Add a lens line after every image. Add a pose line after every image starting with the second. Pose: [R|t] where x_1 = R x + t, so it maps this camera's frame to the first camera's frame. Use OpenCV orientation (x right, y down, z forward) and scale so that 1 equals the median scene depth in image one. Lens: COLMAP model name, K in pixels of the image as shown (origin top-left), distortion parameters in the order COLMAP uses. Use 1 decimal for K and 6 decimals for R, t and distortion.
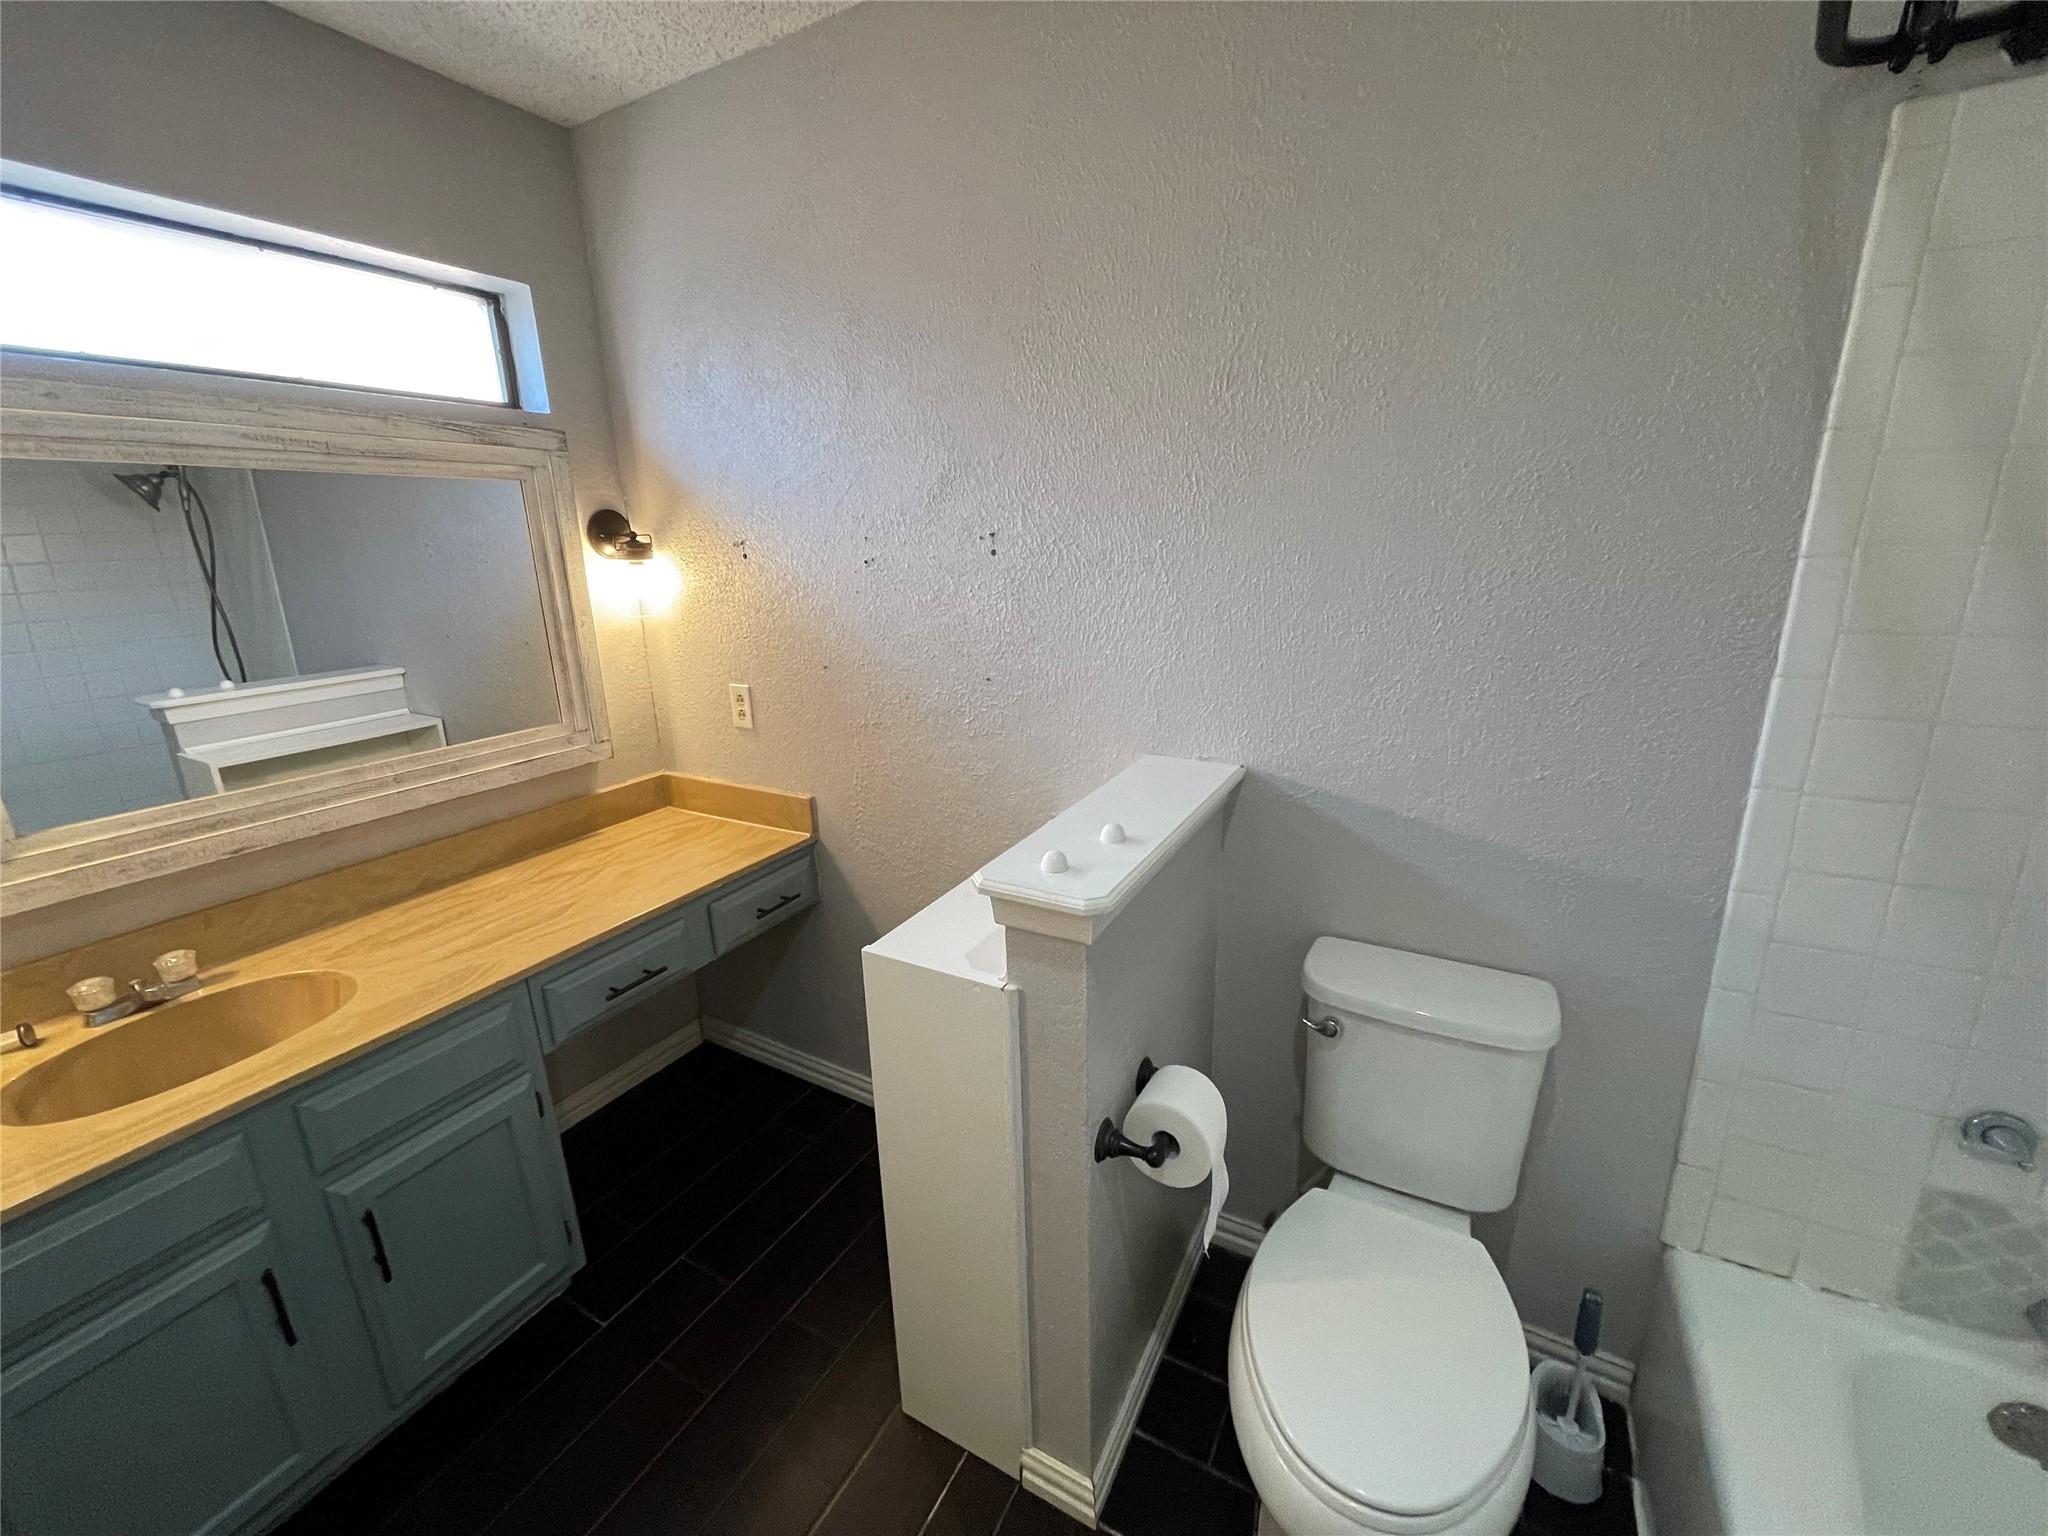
lens RADIAL K [[828.6, 0, 1029.9], [0, 828.6, 768.9], [0, 0, 1]] dist [-0.002006, 0.000433]
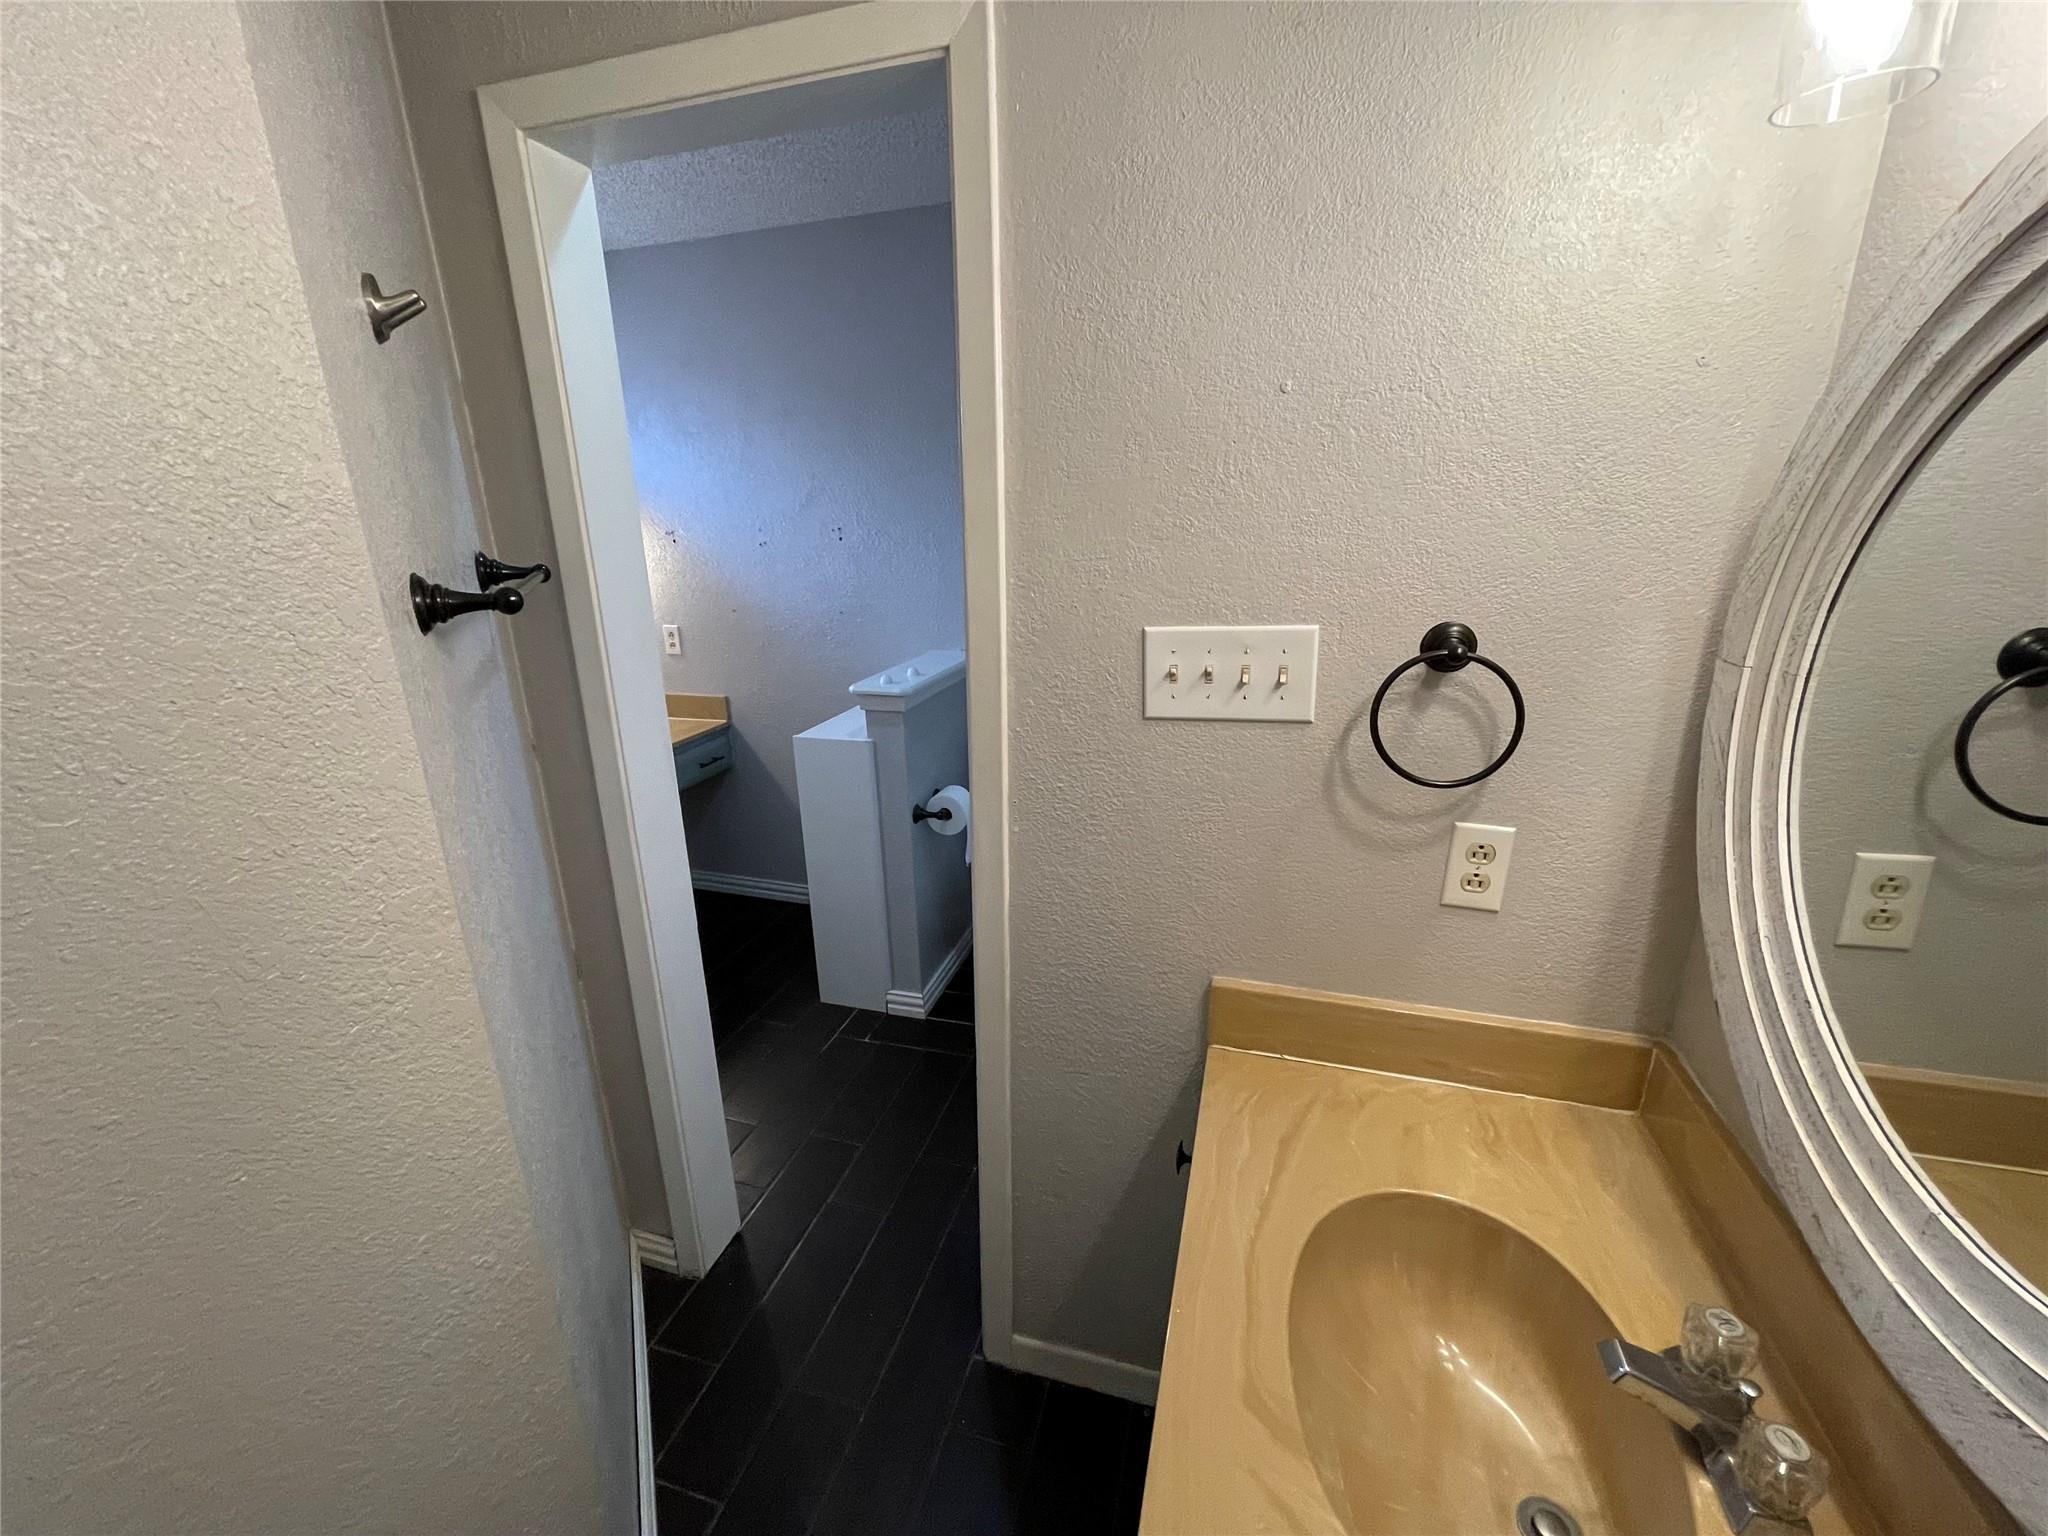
lens RADIAL K [[828.6, 0, 1029.9], [0, 828.6, 768.9], [0, 0, 1]] dist [-0.002006, 0.000433]
pose [[0.976995, -0.059517, 0.204791, -0.034295], [0.054985, 0.998101, 0.027755, 0.170251], [-0.206054, -0.015857, 0.978412, -0.691480]]
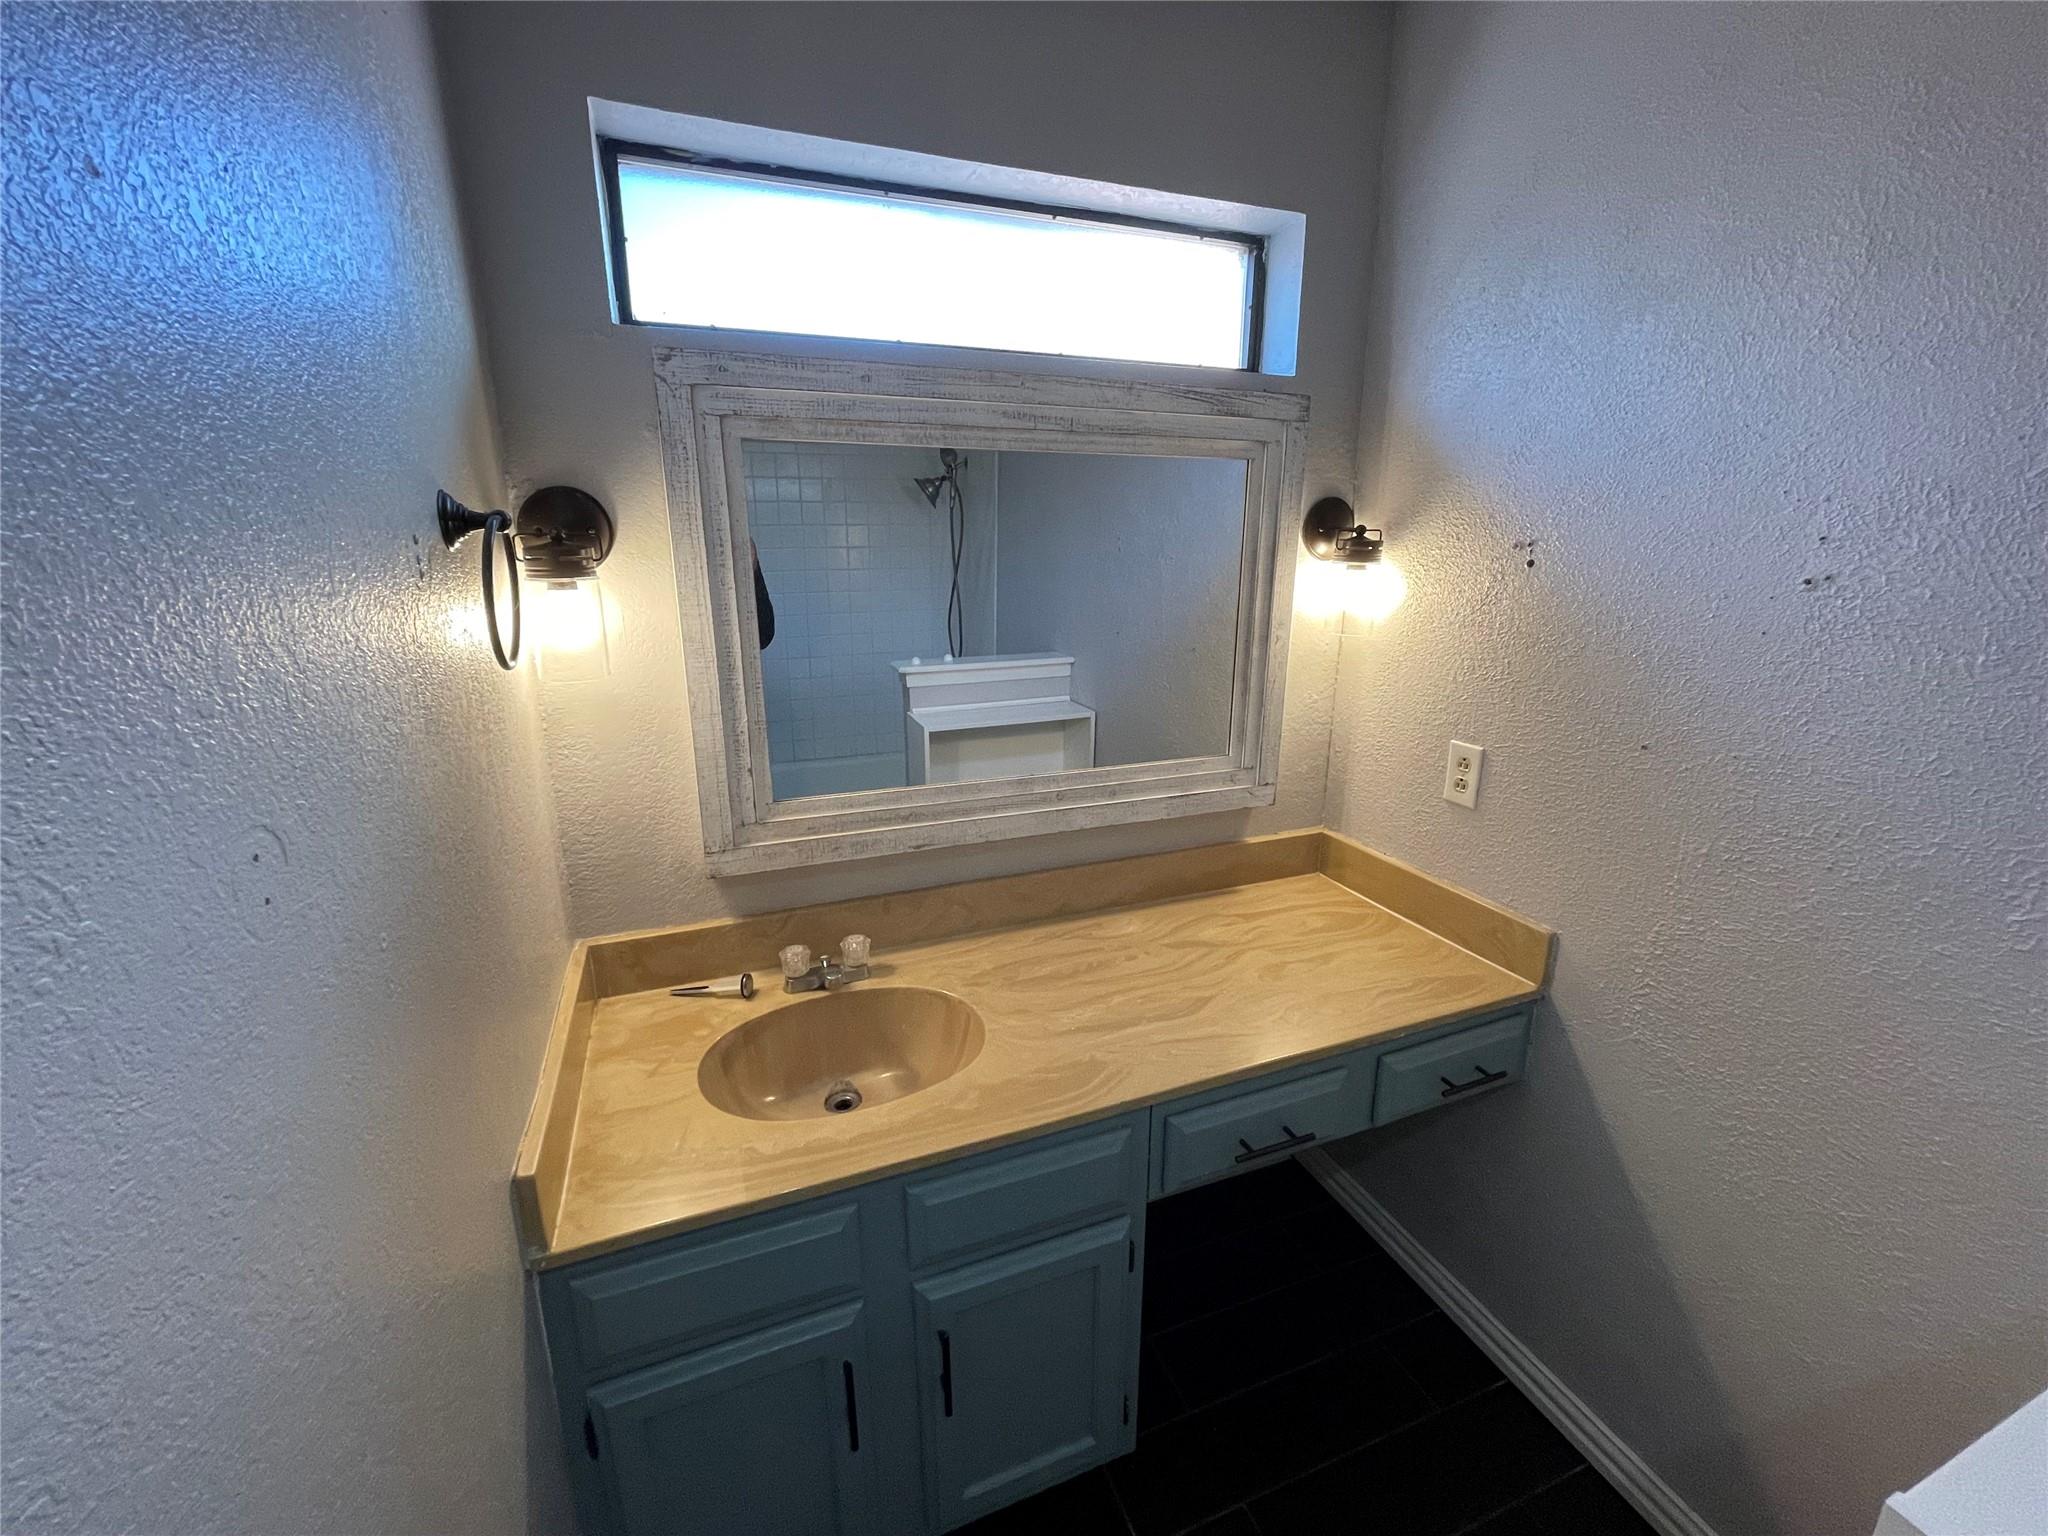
lens RADIAL K [[828.6, 0, 1029.9], [0, 828.6, 768.9], [0, 0, 1]] dist [-0.002006, 0.000433]
pose [[0.773546, 0.184707, -0.606226, -0.226318], [-0.186707, 0.980550, 0.060519, -0.058774], [0.605613, 0.066373, 0.792987, 0.239426]]
